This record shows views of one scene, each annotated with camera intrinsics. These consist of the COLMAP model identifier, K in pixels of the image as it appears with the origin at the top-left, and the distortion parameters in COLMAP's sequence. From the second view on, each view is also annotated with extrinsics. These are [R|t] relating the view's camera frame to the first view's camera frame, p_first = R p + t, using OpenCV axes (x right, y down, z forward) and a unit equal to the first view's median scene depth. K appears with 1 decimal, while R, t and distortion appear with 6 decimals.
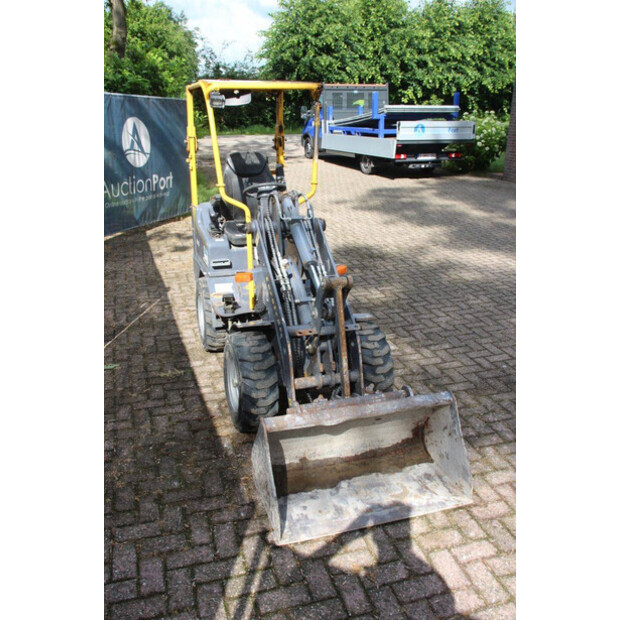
lens RADIAL K [[568.2, 0, 310.0], [0, 568.2, 310.0], [0, 0, 1]] dist [-0.137159, 0.176421]
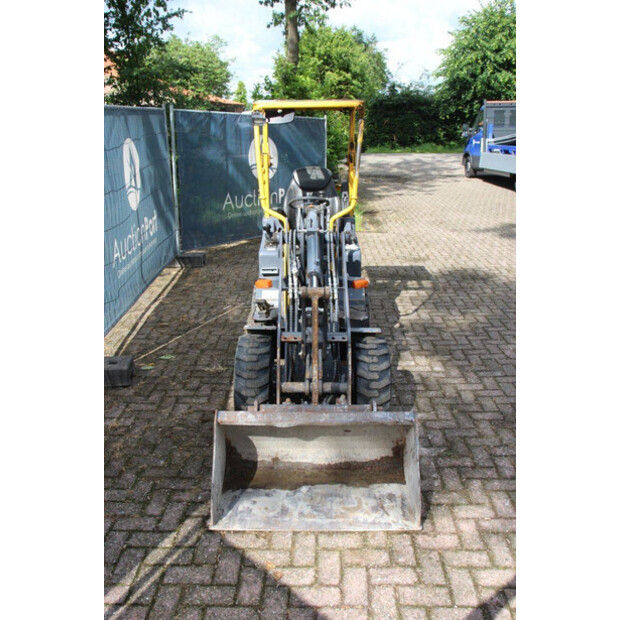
lens RADIAL K [[568.2, 0, 310.0], [0, 568.2, 310.0], [0, 0, 1]] dist [-0.137159, 0.176421]
pose [[0.951667, 0.079671, -0.296619, 0.321789], [-0.088525, 0.995937, -0.016517, 0.001317], [0.294098, 0.041977, 0.954853, 0.010574]]
